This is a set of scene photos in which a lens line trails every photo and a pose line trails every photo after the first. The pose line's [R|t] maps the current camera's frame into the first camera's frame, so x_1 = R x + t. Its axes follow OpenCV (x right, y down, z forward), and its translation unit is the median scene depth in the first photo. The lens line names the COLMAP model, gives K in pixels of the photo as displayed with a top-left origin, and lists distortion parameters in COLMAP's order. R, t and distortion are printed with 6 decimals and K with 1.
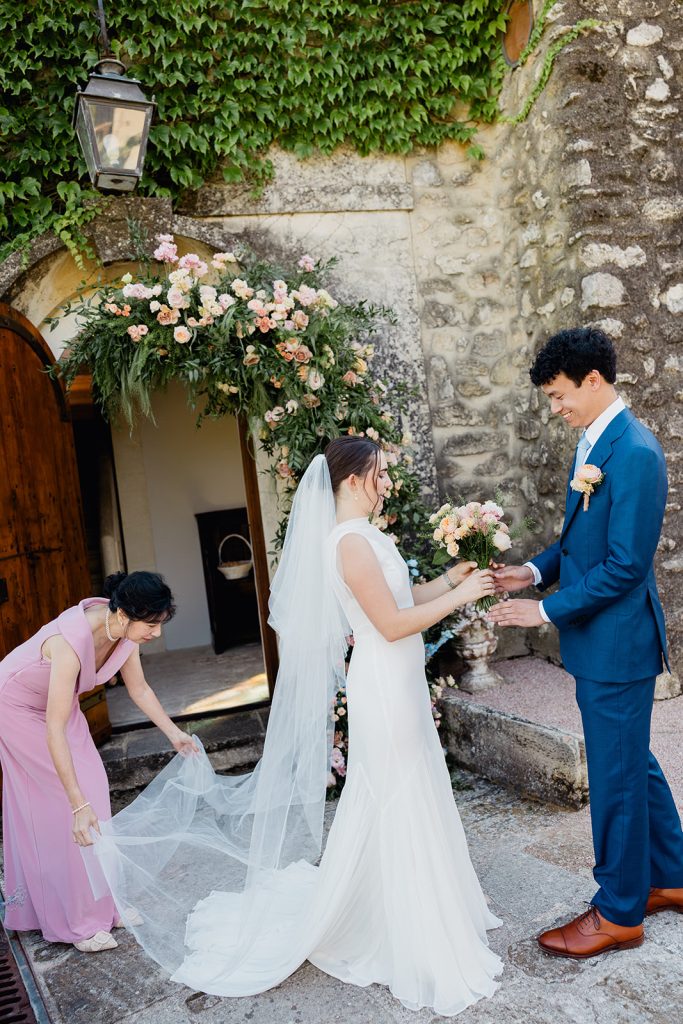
lens RADIAL K [[778.5, 0, 340.1], [0, 778.5, 508.8], [0, 0, 1]] dist [0.004992, 0.000181]
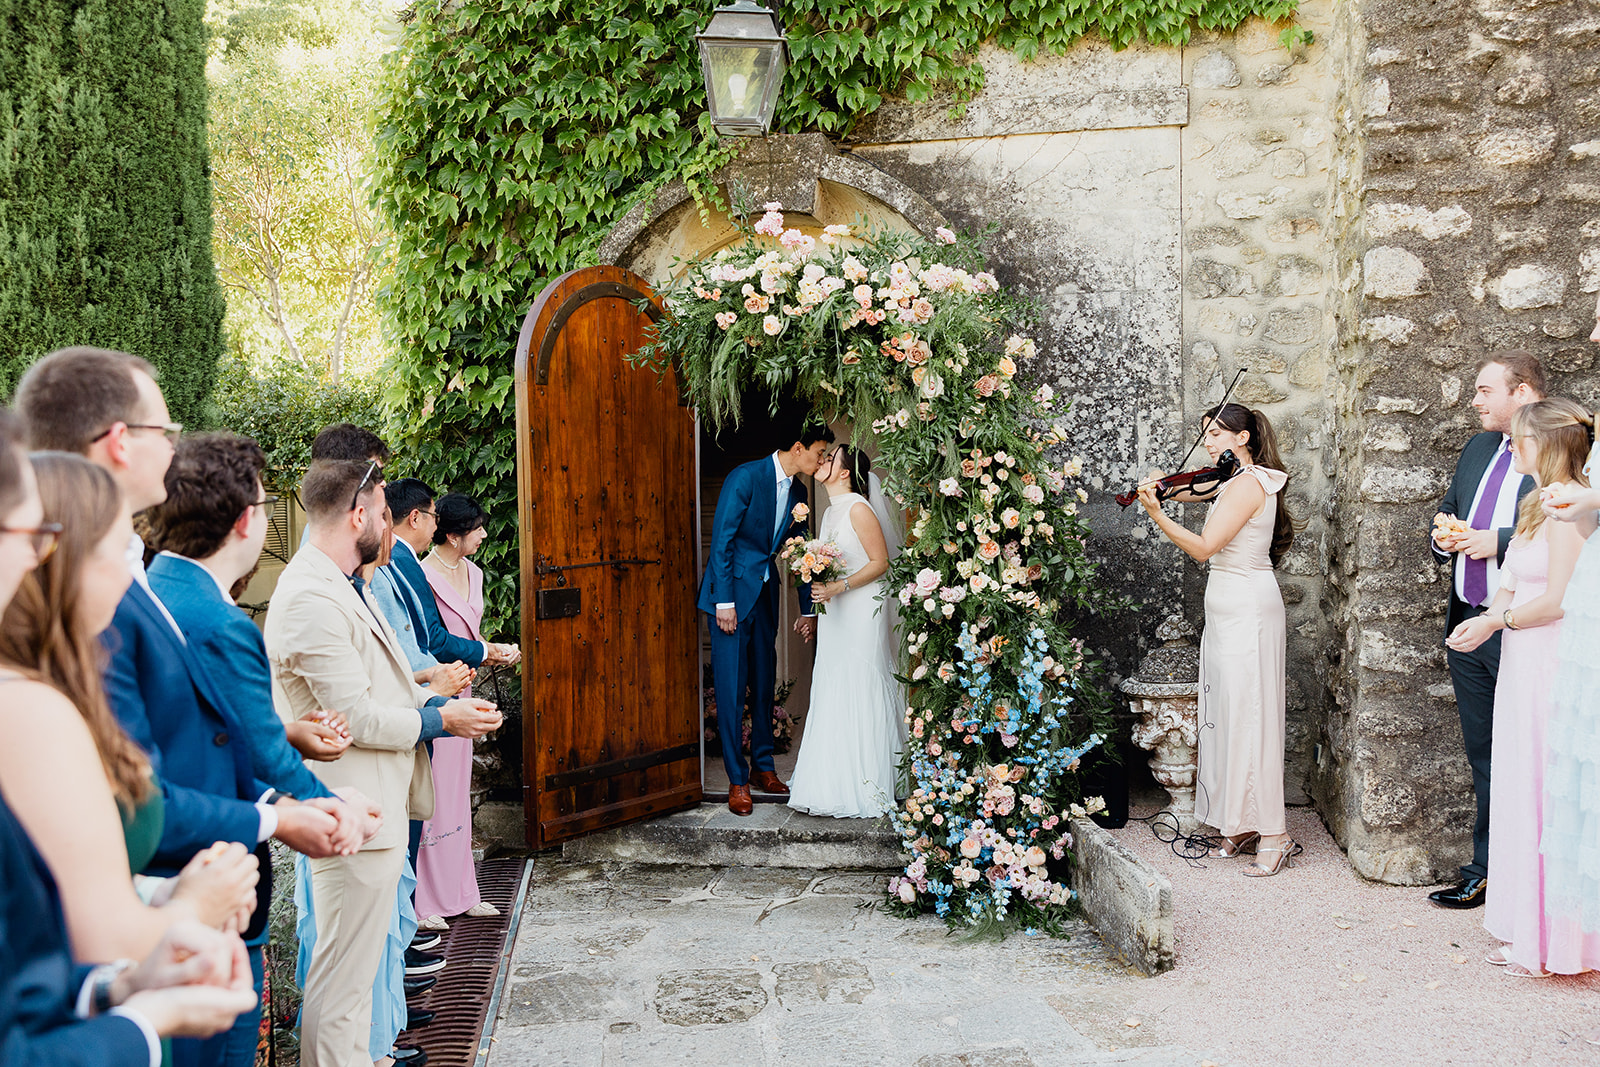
lens RADIAL K [[1500.3, 0, 831.3], [0, 1500.3, 526.2], [0, 0, 1]] dist [0.016585, -0.003019]
pose [[0.910919, 0.104905, -0.399025, 0.419945], [-0.099587, 0.994444, 0.034100, -0.055821], [0.400385, 0.008675, 0.916306, -0.365641]]
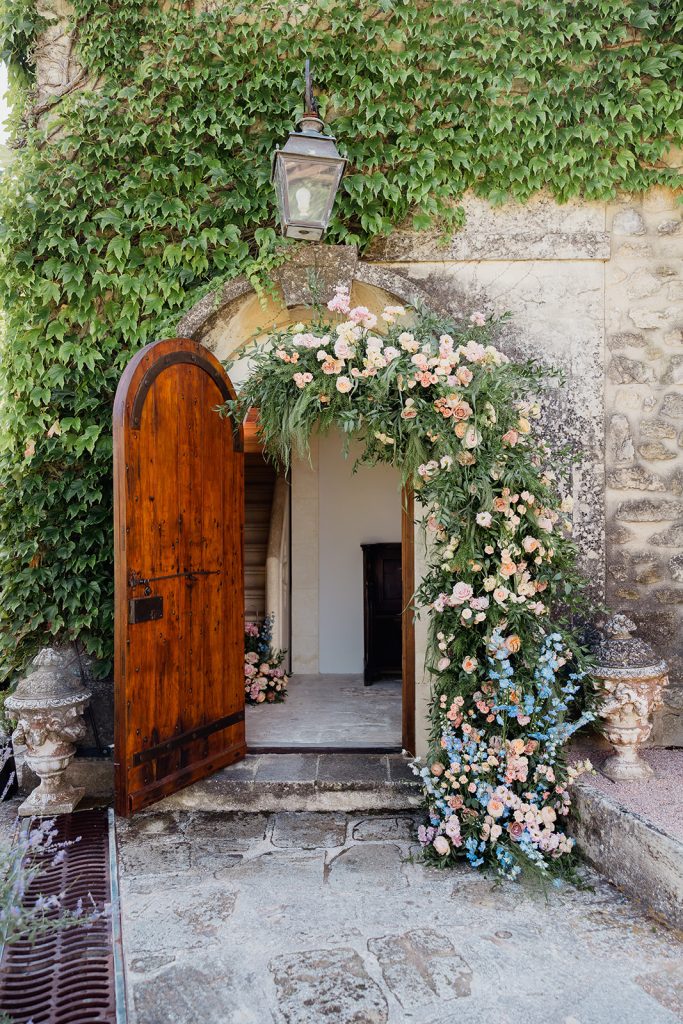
lens RADIAL K [[778.5, 0, 340.1], [0, 778.5, 508.8], [0, 0, 1]] dist [0.004992, 0.000181]
pose [[0.963588, 0.107018, -0.245042, 0.048281], [-0.112428, 0.993626, -0.008156, -0.042163], [0.242608, 0.035408, 0.969478, 0.010995]]
